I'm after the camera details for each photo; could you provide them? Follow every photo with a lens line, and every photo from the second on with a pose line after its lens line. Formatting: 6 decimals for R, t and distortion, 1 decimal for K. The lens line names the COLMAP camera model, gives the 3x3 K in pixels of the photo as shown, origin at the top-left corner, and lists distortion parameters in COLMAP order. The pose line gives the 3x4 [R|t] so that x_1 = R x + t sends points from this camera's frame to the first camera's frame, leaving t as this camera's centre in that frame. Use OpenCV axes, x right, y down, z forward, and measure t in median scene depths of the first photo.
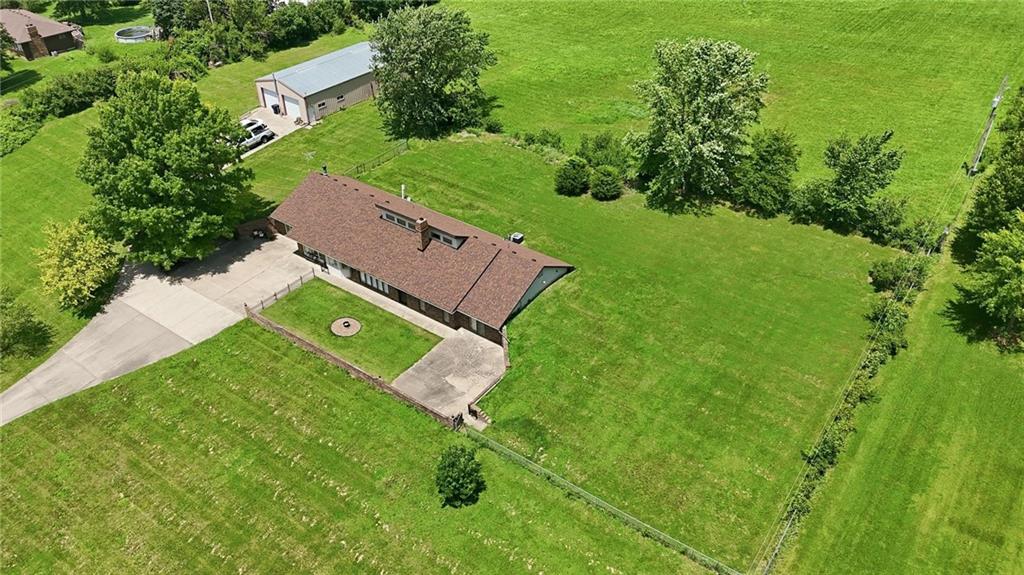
lens RADIAL K [[761.3, 0, 511.7], [0, 761.3, 283.0], [0, 0, 1]] dist [0.062600, -0.044680]
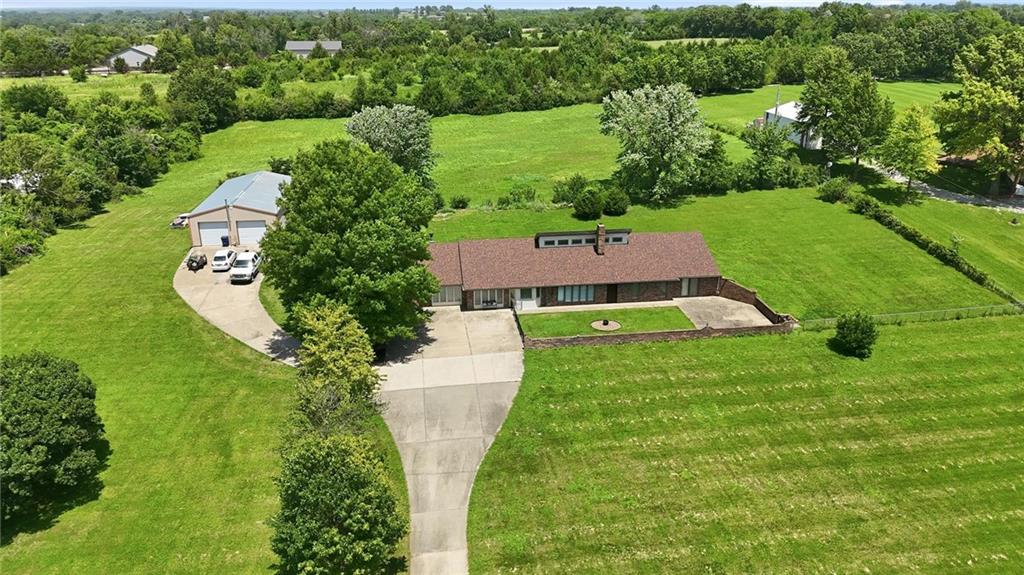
lens RADIAL K [[761.3, 0, 509.6], [0, 761.3, 289.4], [0, 0, 1]] dist [0.062600, -0.044680]
pose [[0.724396, -0.240610, 0.646032, -0.862732], [0.401706, 0.908904, -0.111918, 0.067604], [-0.560252, 0.340588, 0.755061, 0.237748]]
